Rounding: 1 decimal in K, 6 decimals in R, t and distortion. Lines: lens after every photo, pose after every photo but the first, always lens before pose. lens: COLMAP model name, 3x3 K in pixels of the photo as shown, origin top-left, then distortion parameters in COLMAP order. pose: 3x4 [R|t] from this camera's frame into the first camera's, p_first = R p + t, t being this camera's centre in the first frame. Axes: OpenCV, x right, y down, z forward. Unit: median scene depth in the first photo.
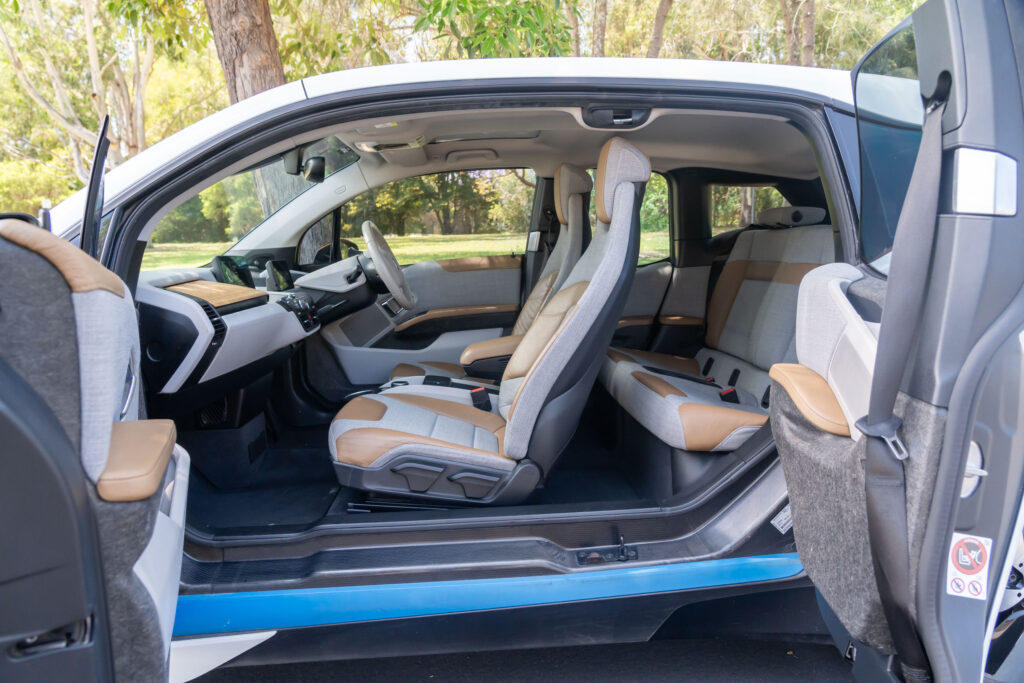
lens RADIAL K [[687.1, 0, 508.5], [0, 687.1, 343.3], [0, 0, 1]] dist [-0.036713, 0.004947]
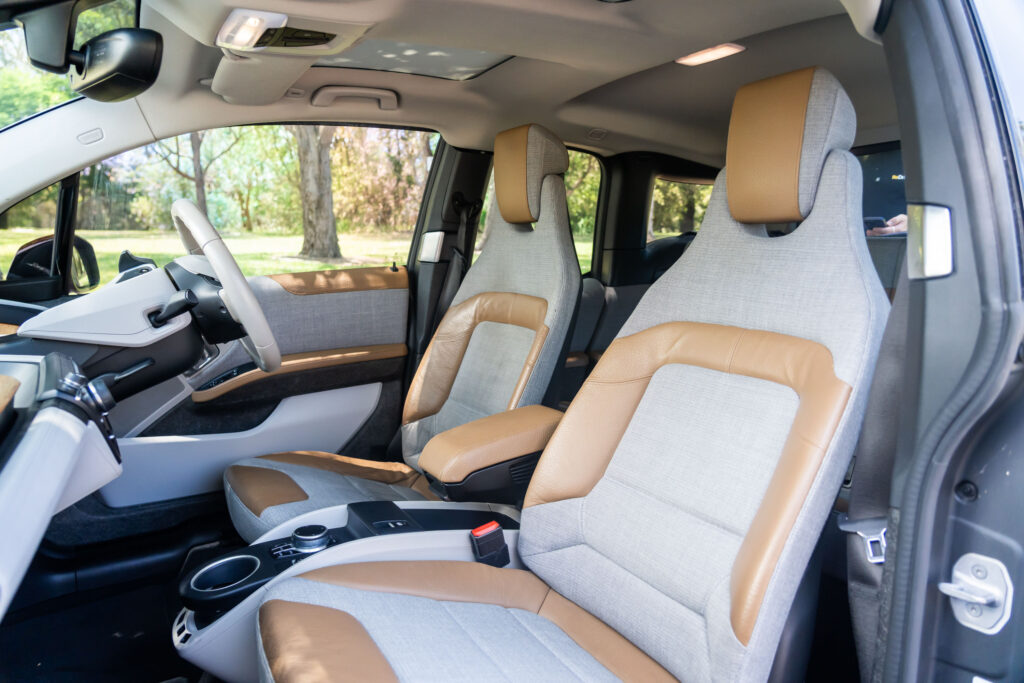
lens RADIAL K [[687.1, 0, 519.1], [0, 687.1, 337.7], [0, 0, 1]] dist [-0.036713, 0.004947]
pose [[0.875566, -0.037060, 0.481676, -0.205300], [0.043277, 0.999061, -0.001799, -0.058673], [-0.481157, 0.022421, 0.876348, 0.398983]]
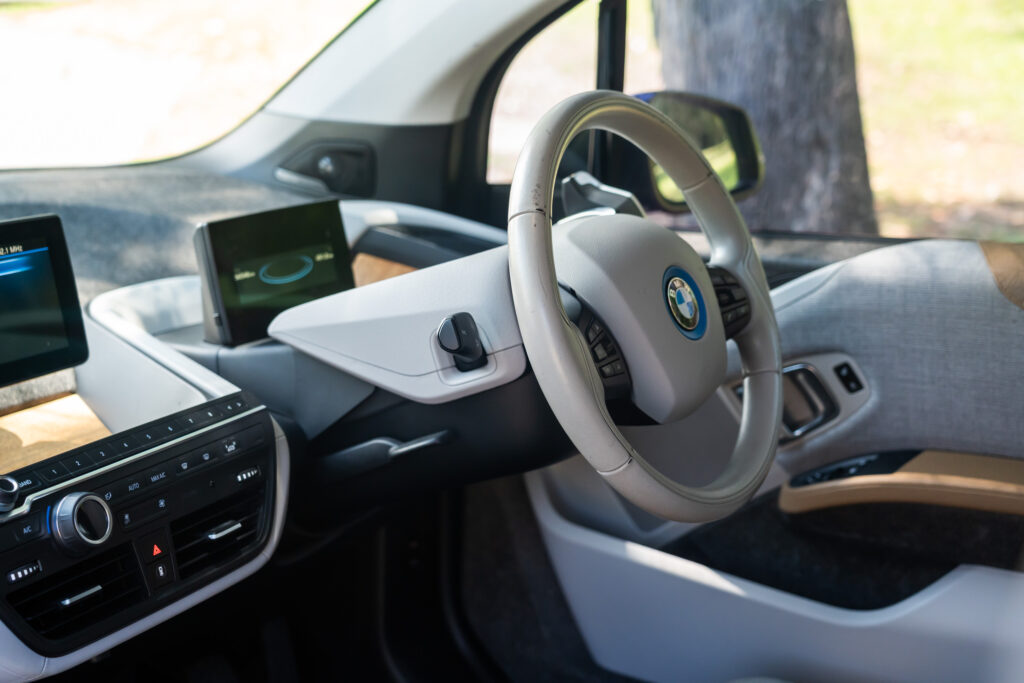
lens RADIAL K [[1677.7, 0, 515.0], [0, 1677.7, 342.8], [0, 0, 1]] dist [0.137988, 0.000000]
pose [[0.823717, 0.179304, -0.537904, 0.073209], [-0.118534, 0.982176, 0.145879, -0.155354], [0.554472, -0.056403, 0.830288, 0.469165]]
